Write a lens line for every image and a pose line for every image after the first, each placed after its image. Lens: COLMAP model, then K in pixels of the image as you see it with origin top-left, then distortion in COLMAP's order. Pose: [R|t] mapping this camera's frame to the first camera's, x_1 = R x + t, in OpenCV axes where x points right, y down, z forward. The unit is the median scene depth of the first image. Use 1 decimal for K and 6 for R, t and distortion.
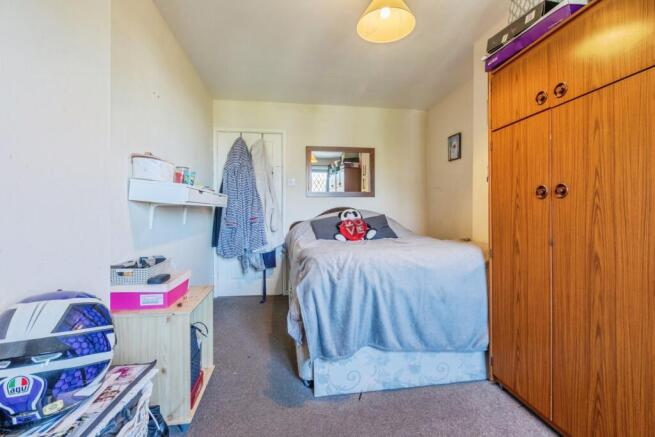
lens RADIAL K [[294.3, 0, 327.9], [0, 294.3, 215.6], [0, 0, 1]] dist [-0.001844, -0.000255]
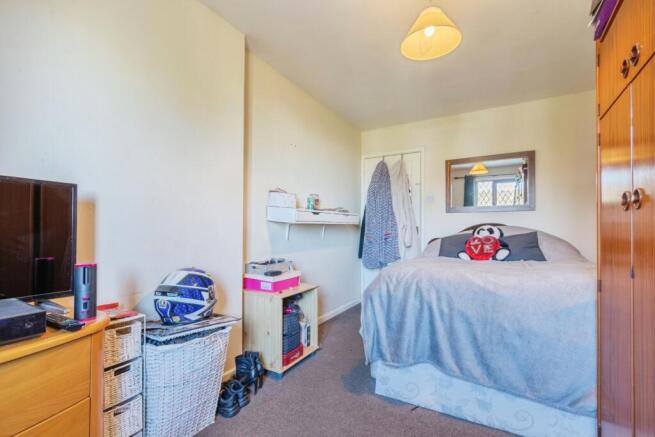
lens RADIAL K [[294.3, 0, 323.3], [0, 294.3, 230.7], [0, 0, 1]] dist [-0.001844, -0.000255]
pose [[0.777139, 0.006595, -0.629294, 0.489079], [-0.009172, 0.999958, -0.000847, -0.001789], [0.629262, 0.006430, 0.777167, -0.001936]]
